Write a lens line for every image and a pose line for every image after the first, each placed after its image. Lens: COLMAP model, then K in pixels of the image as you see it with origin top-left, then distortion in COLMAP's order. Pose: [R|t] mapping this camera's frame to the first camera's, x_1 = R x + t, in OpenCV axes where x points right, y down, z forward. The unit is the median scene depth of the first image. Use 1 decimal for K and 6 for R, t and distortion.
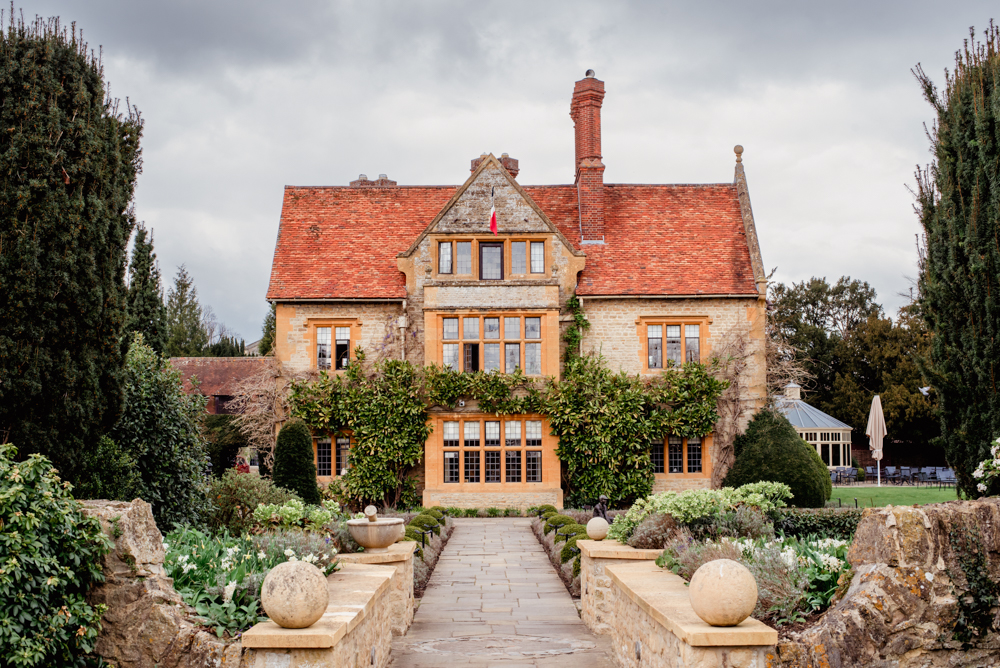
lens RADIAL K [[1427.5, 0, 496.9], [0, 1427.5, 331.1], [0, 0, 1]] dist [-0.119233, 0.000000]
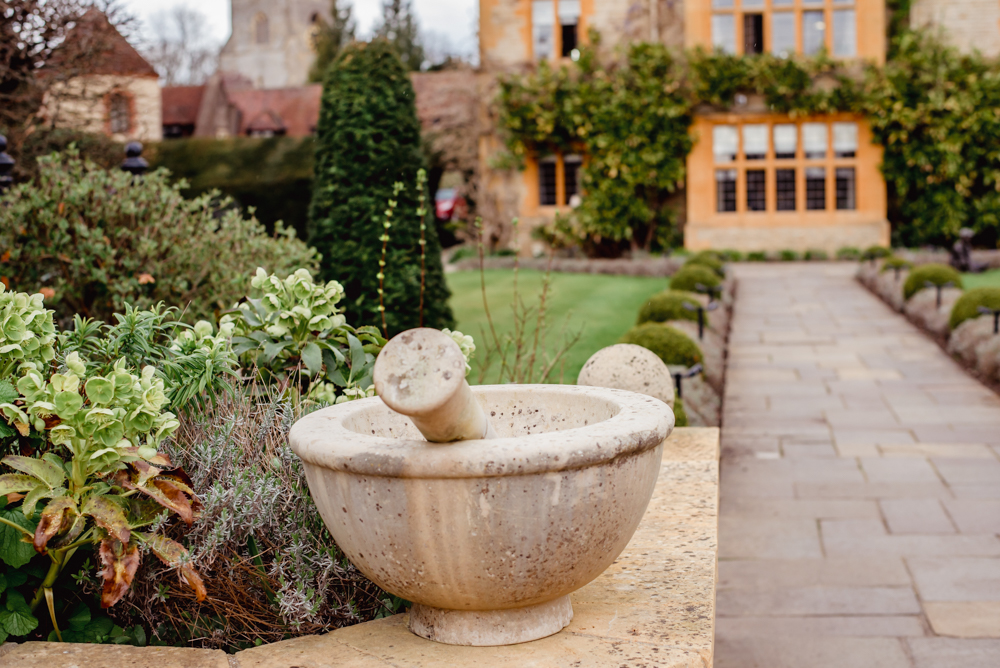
lens RADIAL K [[1427.5, 0, 497.4], [0, 1427.5, 333.6], [0, 0, 1]] dist [-0.119233, 0.000000]
pose [[0.984291, -0.001280, -0.176549, -0.019457], [0.033898, 0.982739, 0.181863, 0.032957], [0.173269, -0.184991, 0.967345, 0.290505]]
